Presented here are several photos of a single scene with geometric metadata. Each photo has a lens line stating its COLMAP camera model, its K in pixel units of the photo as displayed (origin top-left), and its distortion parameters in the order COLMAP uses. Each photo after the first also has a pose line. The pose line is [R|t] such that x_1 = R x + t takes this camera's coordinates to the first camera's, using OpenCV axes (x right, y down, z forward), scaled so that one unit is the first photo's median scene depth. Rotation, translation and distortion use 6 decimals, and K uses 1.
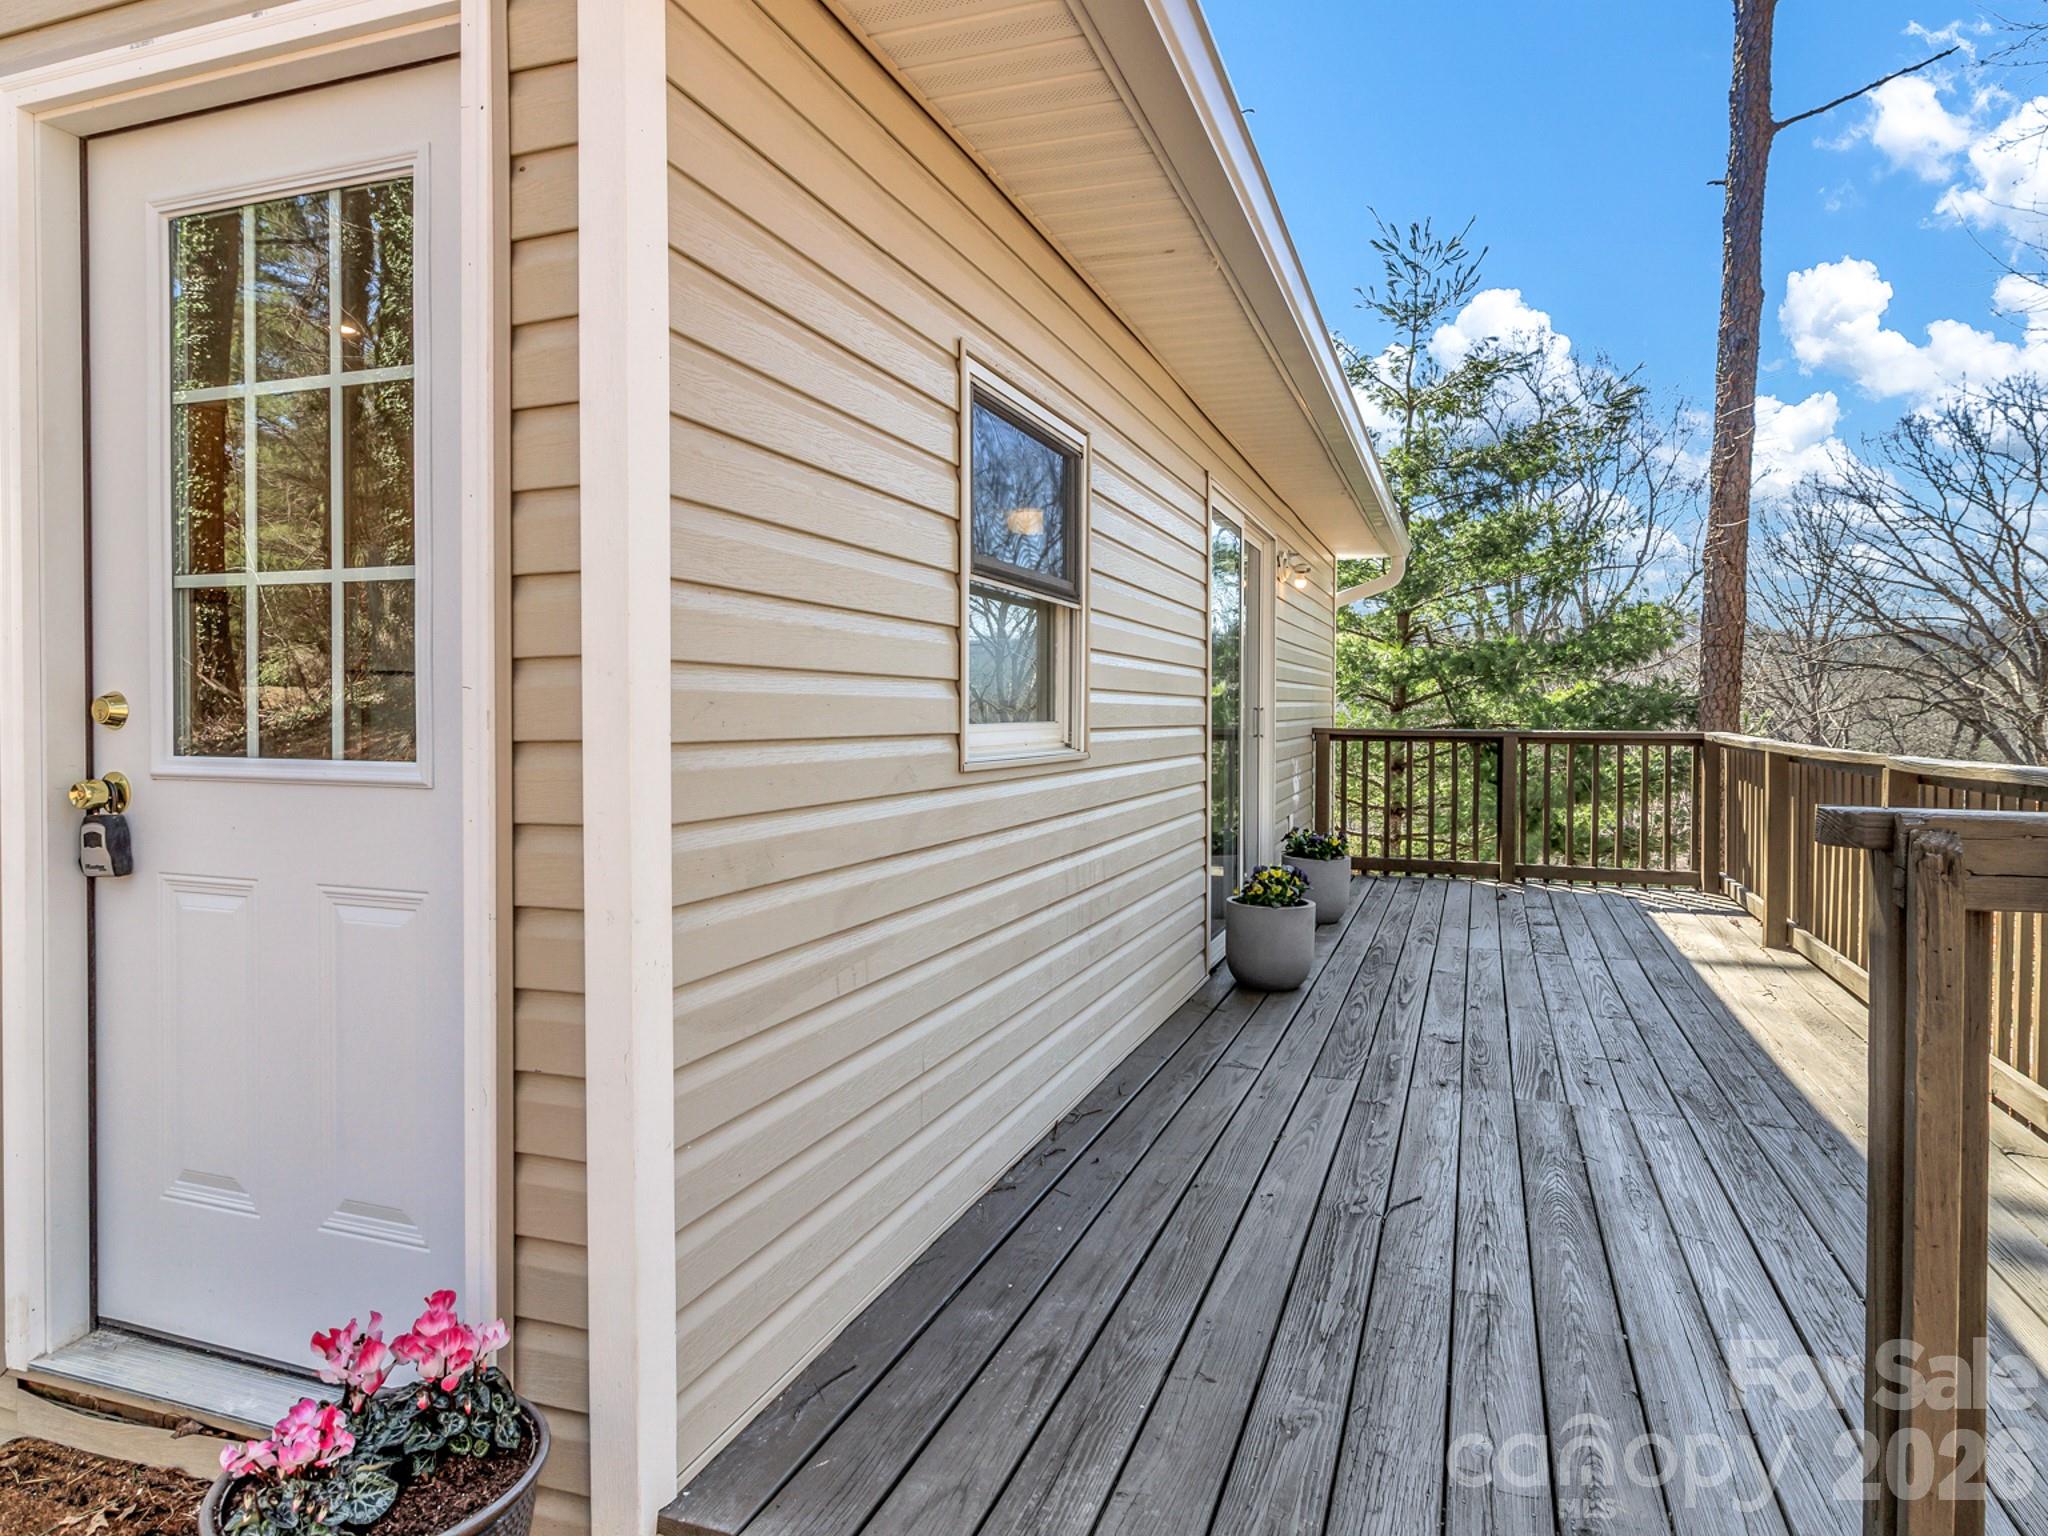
lens RADIAL K [[1259.6, 0, 1030.8], [0, 1259.6, 731.7], [0, 0, 1]] dist [0.001711, -0.000105]
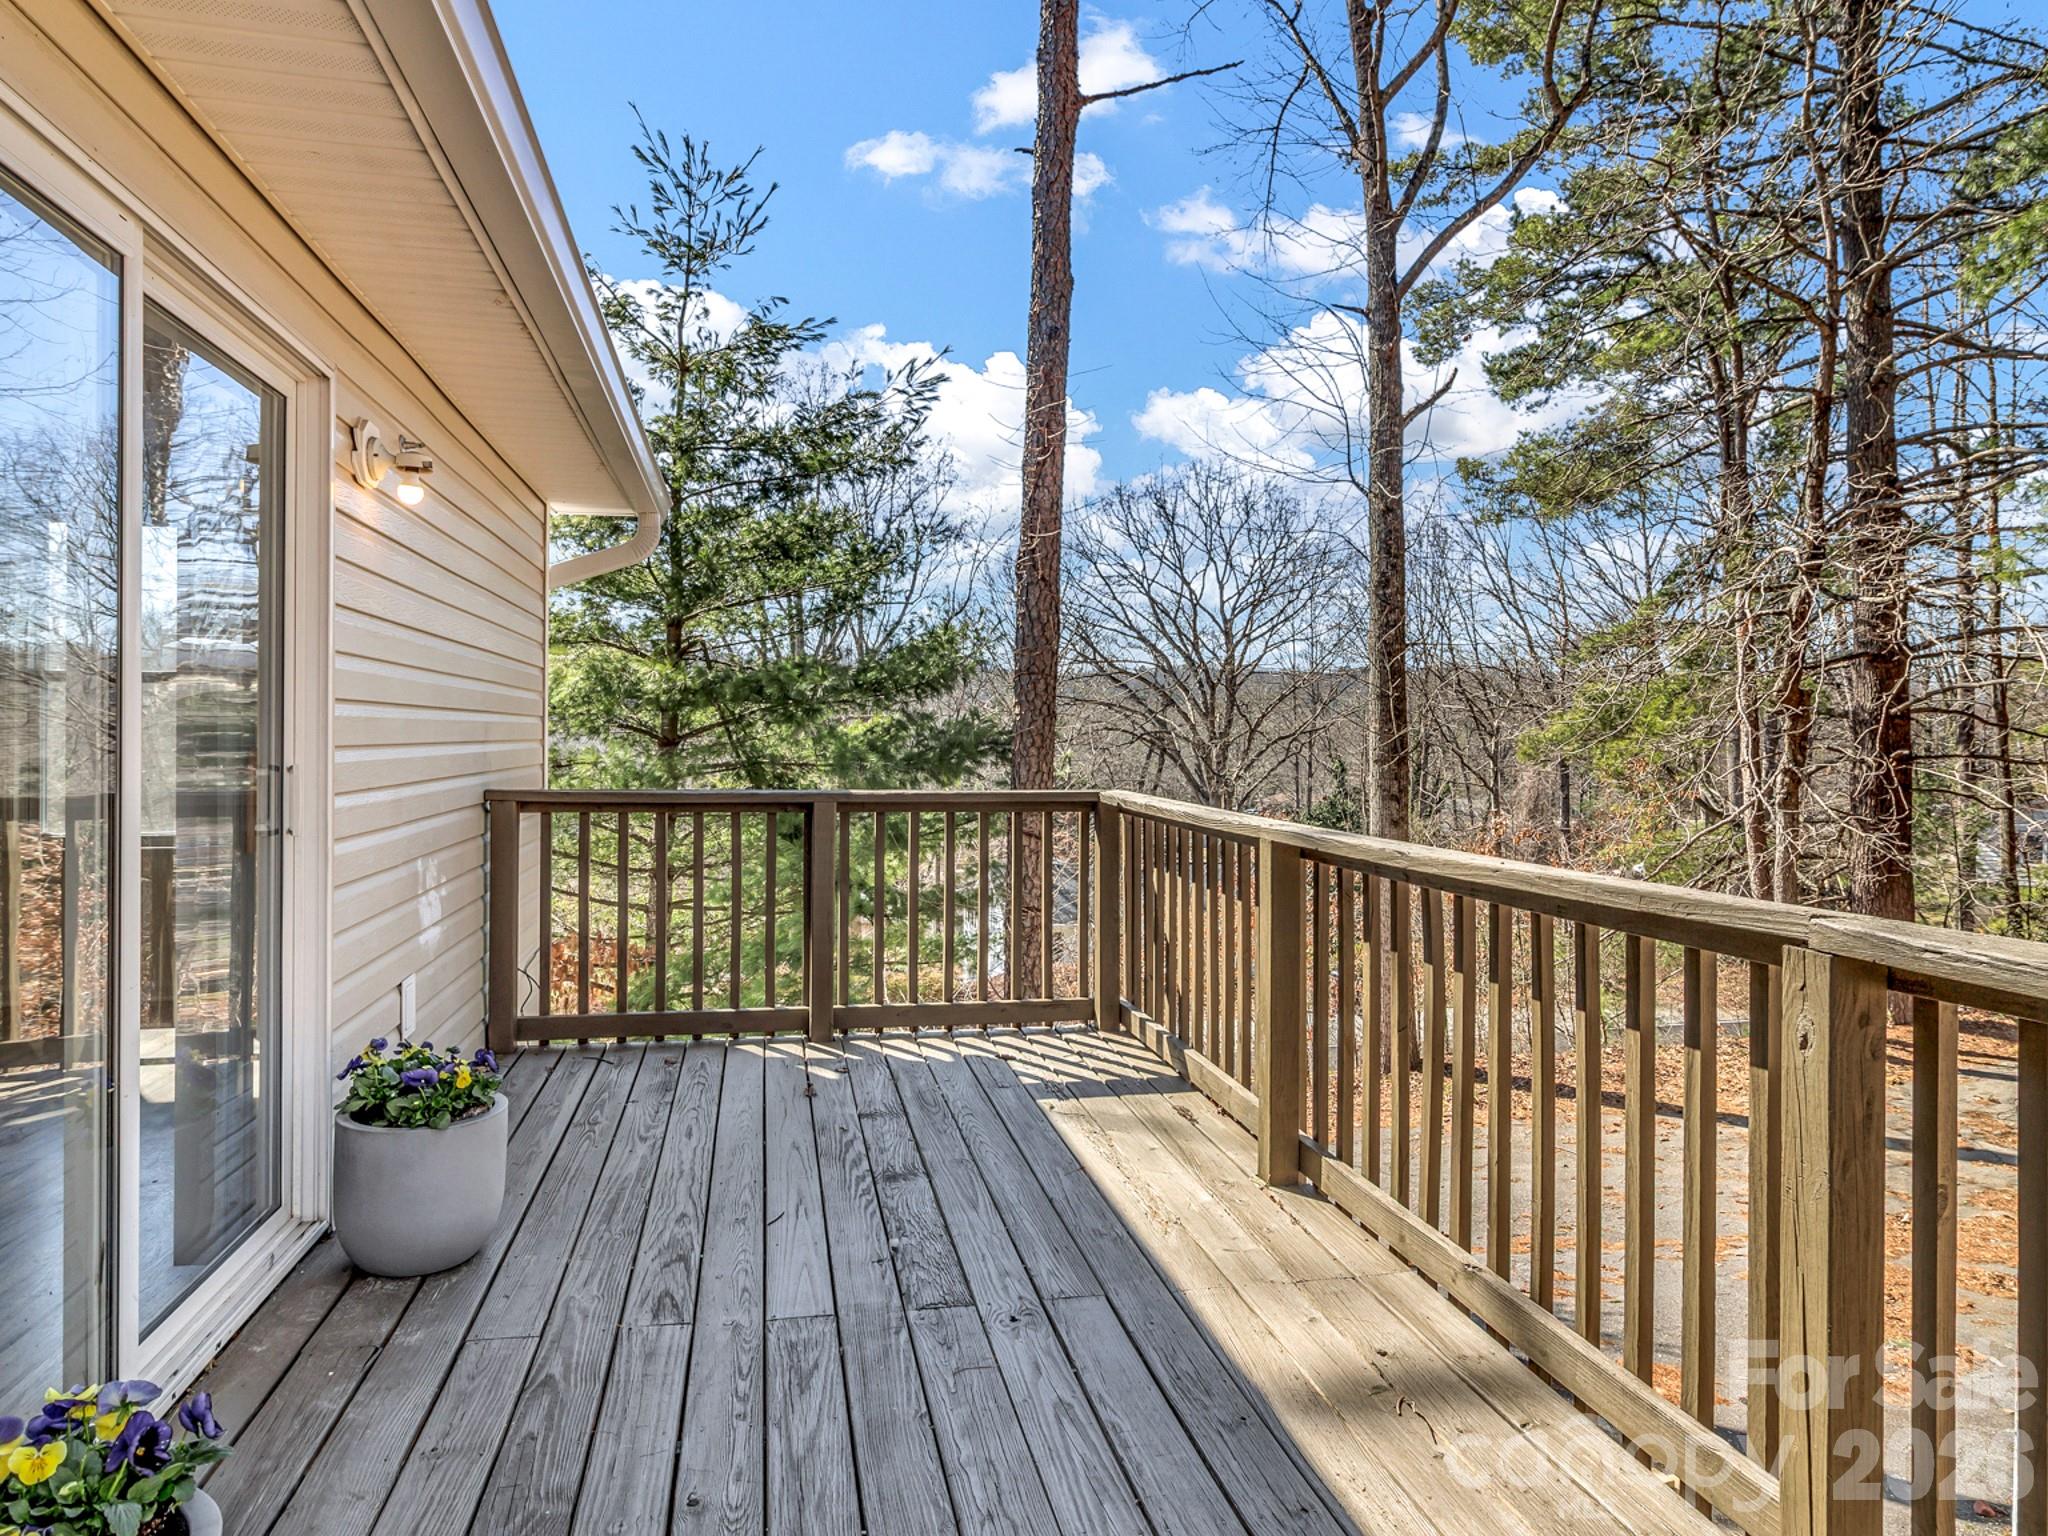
lens RADIAL K [[1259.6, 0, 1030.8], [0, 1259.6, 731.7], [0, 0, 1]] dist [0.001711, -0.000105]
pose [[0.851414, 0.004973, 0.524471, 0.072715], [0.006548, 0.999776, -0.020110, -0.008561], [-0.524454, 0.020556, 0.851191, 0.213692]]
